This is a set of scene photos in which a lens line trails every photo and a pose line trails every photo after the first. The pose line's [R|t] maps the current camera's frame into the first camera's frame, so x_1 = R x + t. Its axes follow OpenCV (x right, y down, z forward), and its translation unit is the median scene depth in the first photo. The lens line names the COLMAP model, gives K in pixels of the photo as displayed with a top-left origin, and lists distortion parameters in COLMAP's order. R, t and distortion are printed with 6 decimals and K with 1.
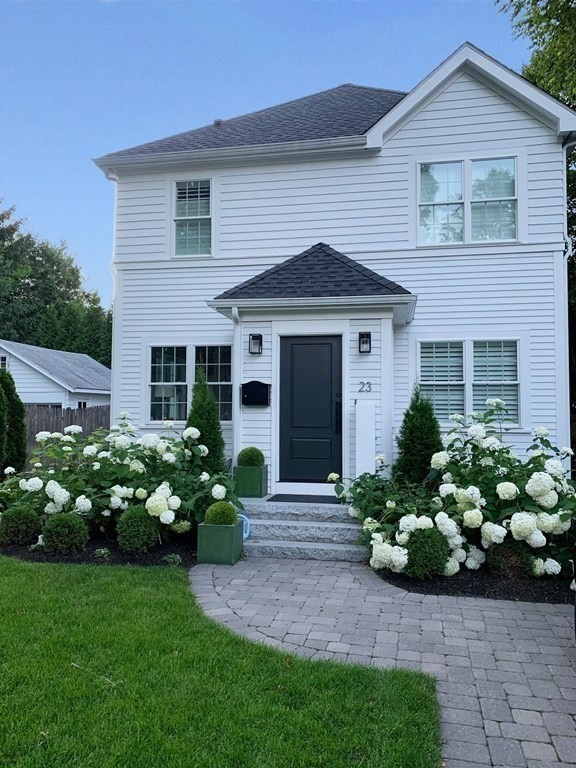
lens RADIAL K [[568.2, 0, 307.9], [0, 568.2, 381.1], [0, 0, 1]] dist [0.074338, -0.170565]
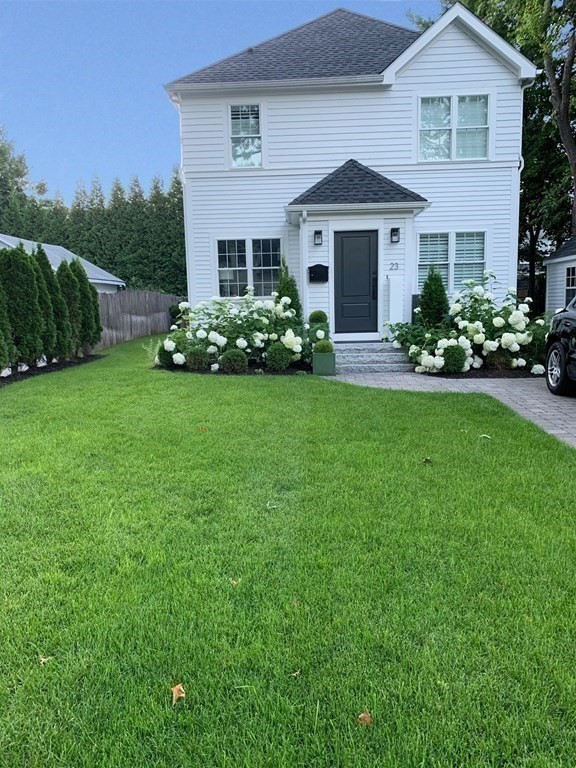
lens RADIAL K [[602.6, 0, 288.0], [0, 602.6, 384.0], [0, 0, 1]] dist [0.071531, -0.128562]
pose [[0.987414, -0.050331, 0.149936, -0.418354], [0.022376, 0.982934, 0.182593, 0.017616], [-0.156567, -0.176940, 0.971689, -0.536542]]
